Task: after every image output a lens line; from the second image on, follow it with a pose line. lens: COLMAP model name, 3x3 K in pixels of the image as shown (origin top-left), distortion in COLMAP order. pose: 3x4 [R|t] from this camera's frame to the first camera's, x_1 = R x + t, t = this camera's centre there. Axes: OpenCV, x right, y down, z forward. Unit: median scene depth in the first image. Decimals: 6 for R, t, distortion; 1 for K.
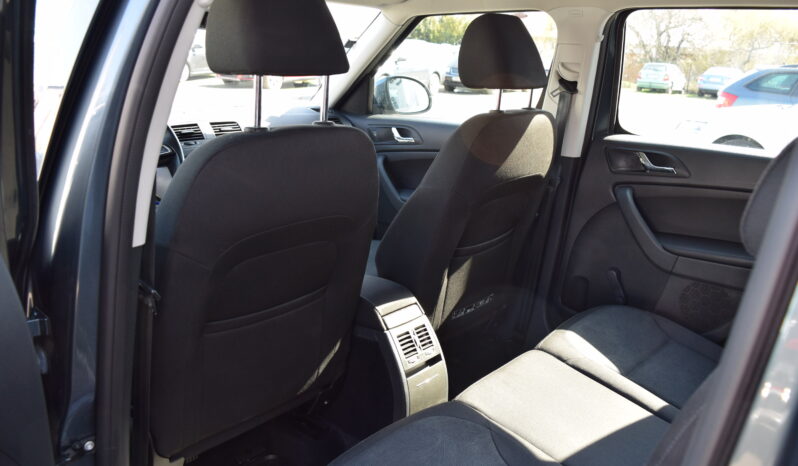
lens RADIAL K [[670.6, 0, 382.4], [0, 670.6, 230.3], [0, 0, 1]] dist [-0.073351, 0.002693]
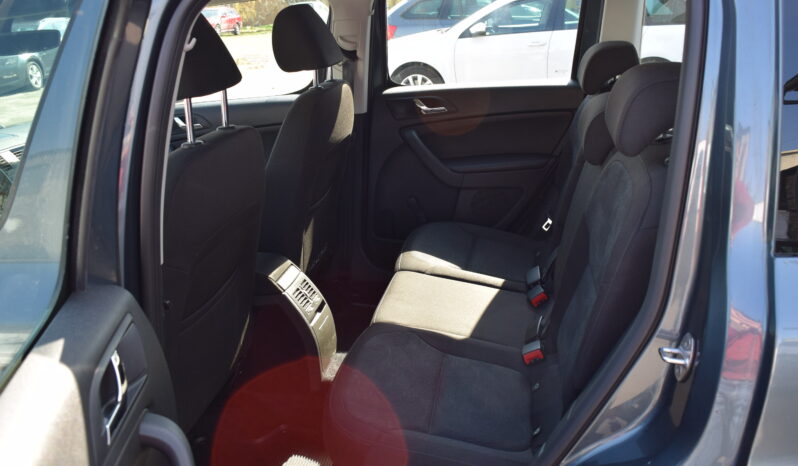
lens RADIAL K [[680.3, 0, 399.0], [0, 680.3, 233.0], [0, 0, 1]] dist [-0.074190, 0.000369]
pose [[0.856518, -0.262254, 0.444523, -0.276093], [0.230516, 0.964987, 0.125146, -0.043776], [-0.461779, -0.004720, 0.886982, -0.116686]]
